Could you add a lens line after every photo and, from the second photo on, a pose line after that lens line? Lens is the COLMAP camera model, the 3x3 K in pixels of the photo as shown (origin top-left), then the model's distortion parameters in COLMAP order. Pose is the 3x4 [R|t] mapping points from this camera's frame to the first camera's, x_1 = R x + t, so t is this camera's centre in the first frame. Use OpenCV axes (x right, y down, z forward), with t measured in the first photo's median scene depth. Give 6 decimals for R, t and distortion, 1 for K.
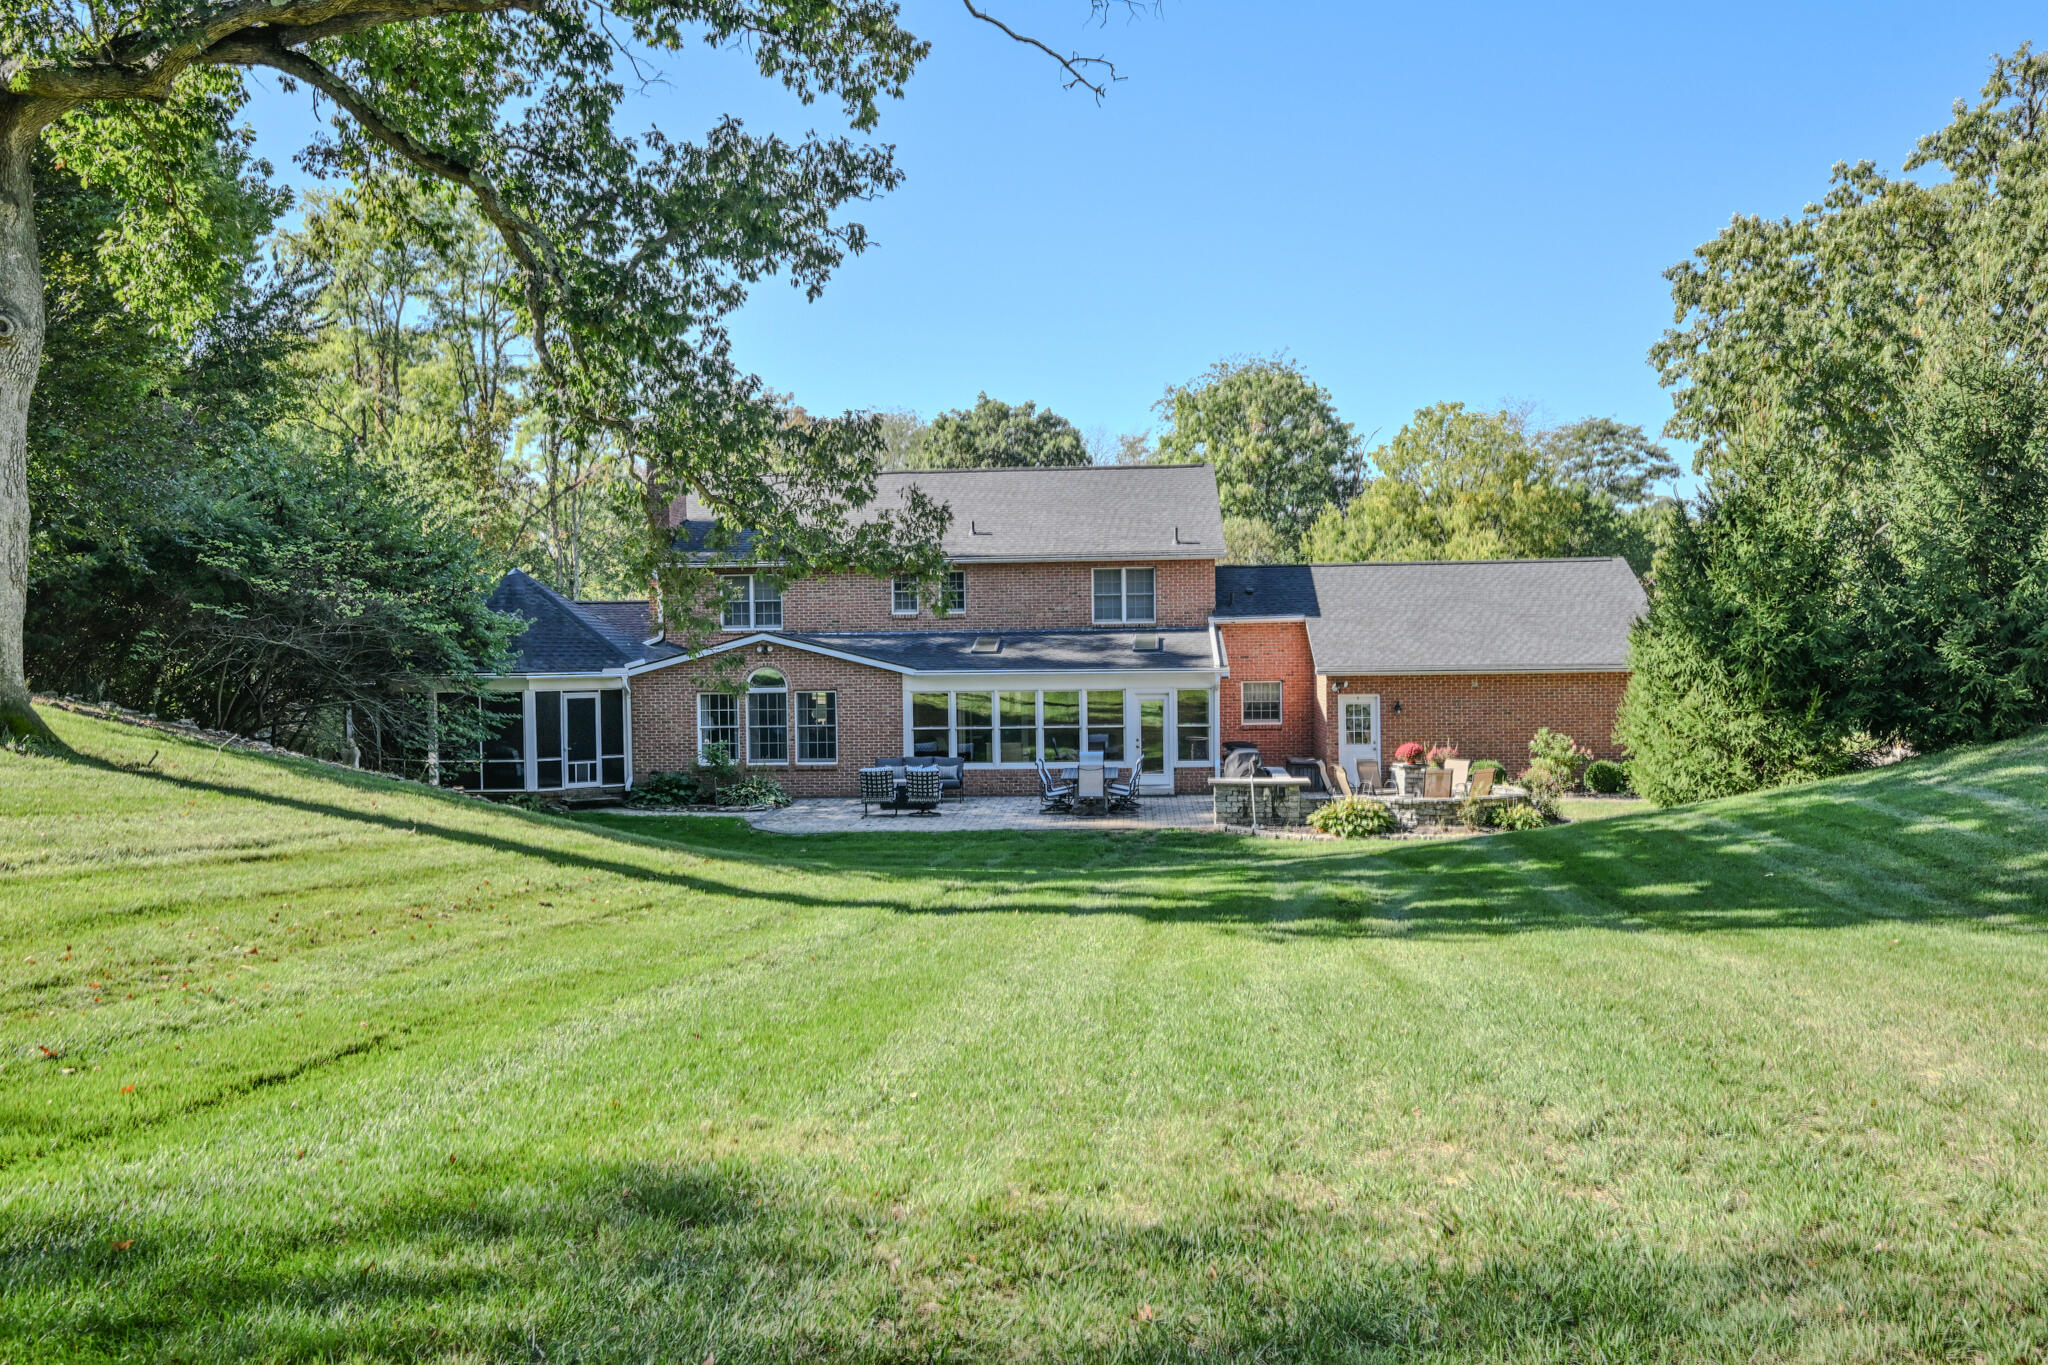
lens RADIAL K [[1691.4, 0, 1024.0], [0, 1691.4, 682.5], [0, 0, 1]] dist [0.001763, -0.000950]
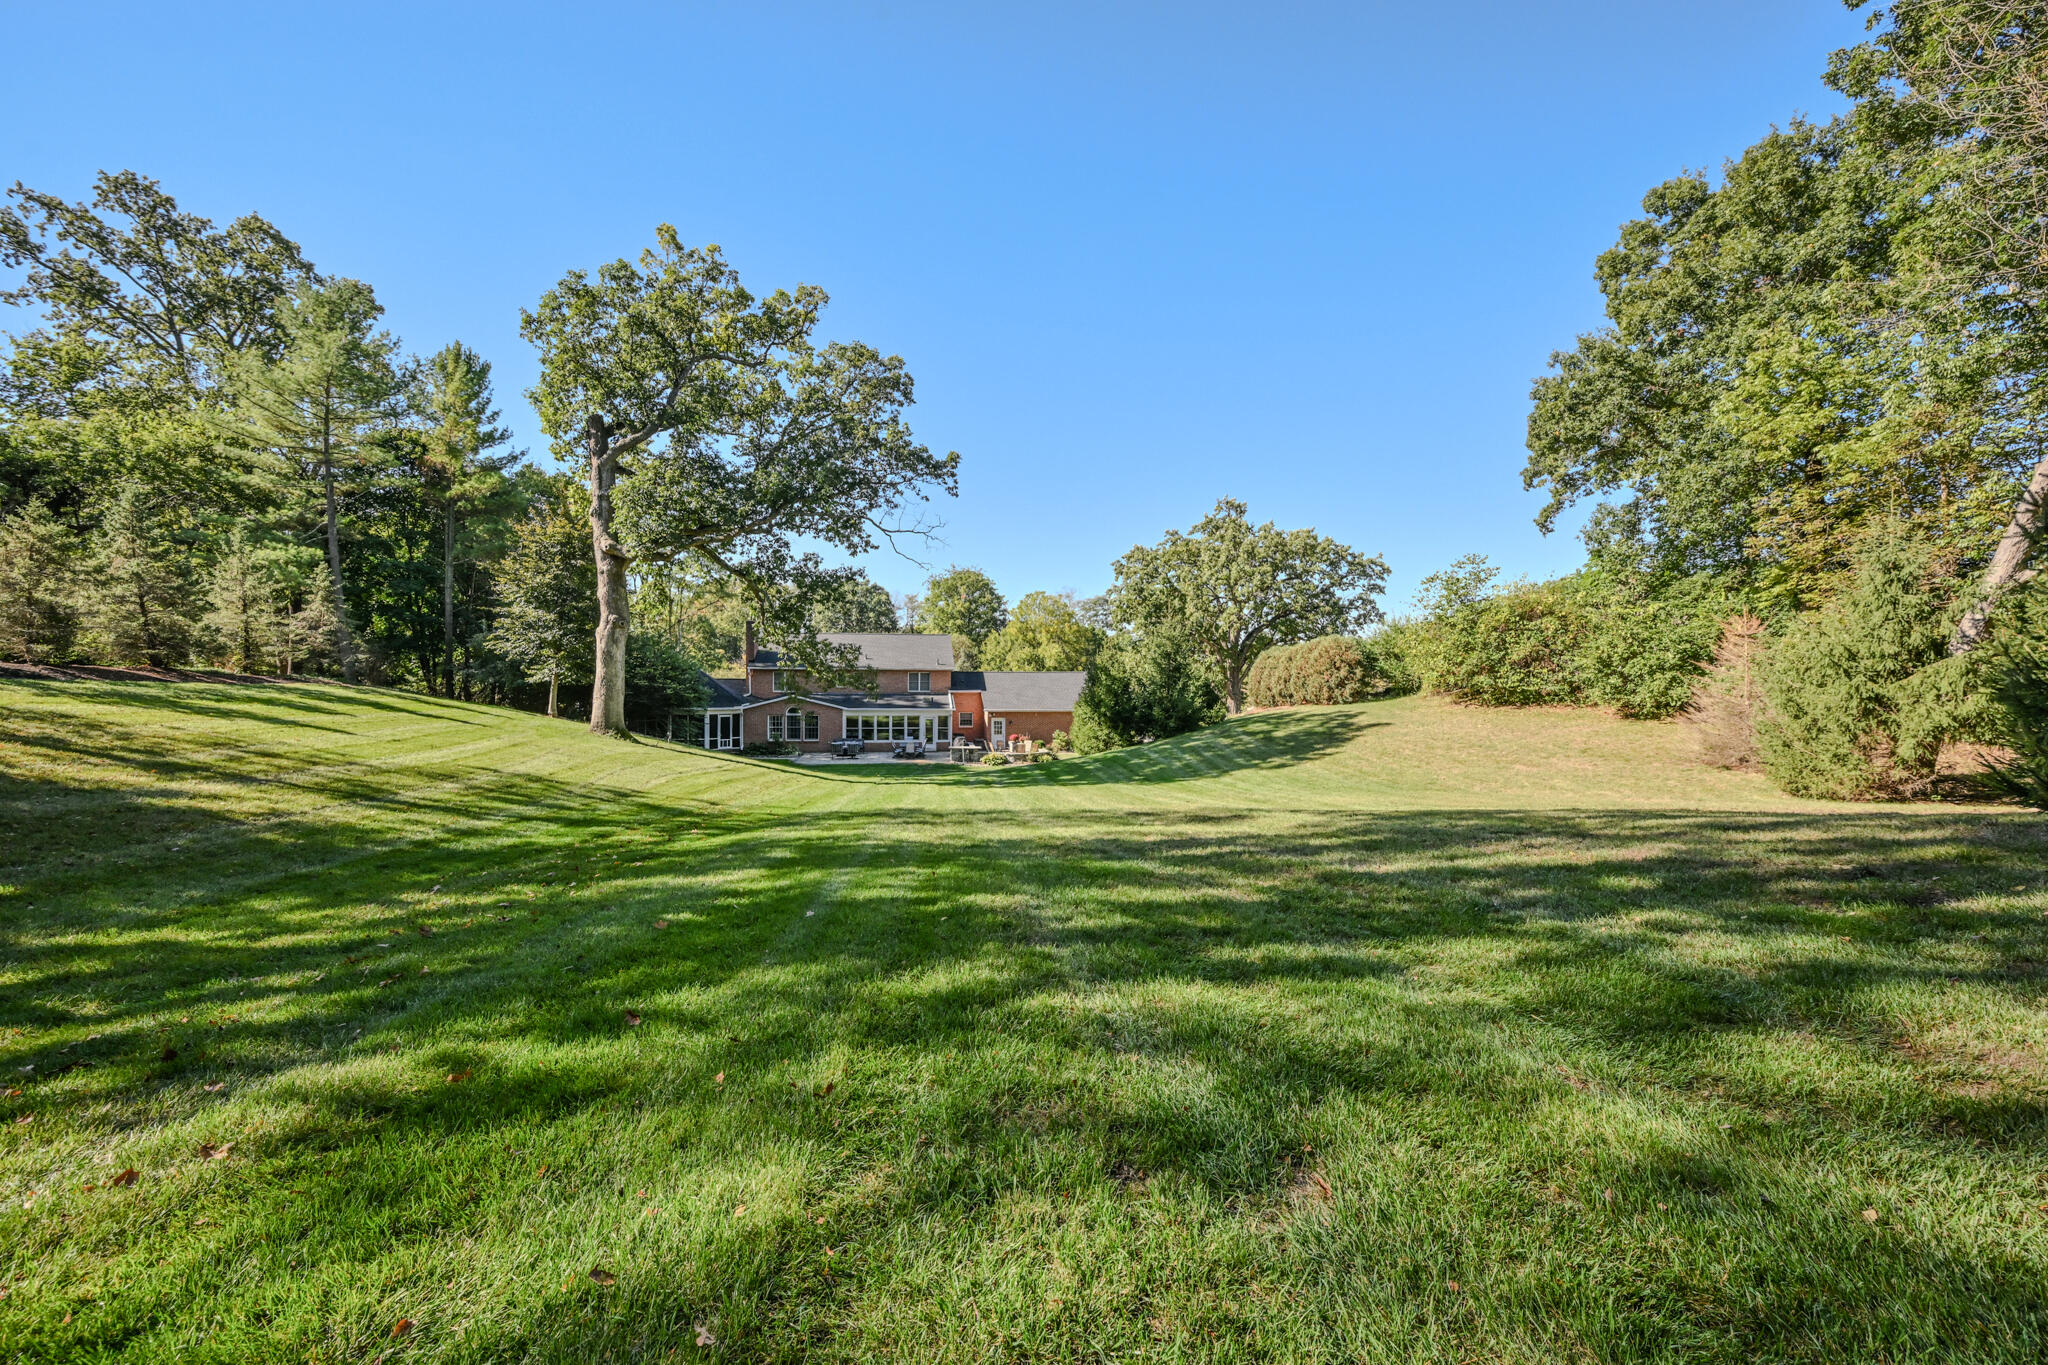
lens RADIAL K [[923.3, 0, 1024.0], [0, 923.3, 682.5], [0, 0, 1]] dist [-0.001181, -0.000042]
pose [[0.978771, 0.014544, 0.204438, -0.091748], [-0.014401, 0.999894, -0.002189, -0.051547], [-0.204448, -0.000802, 0.978877, -0.601497]]
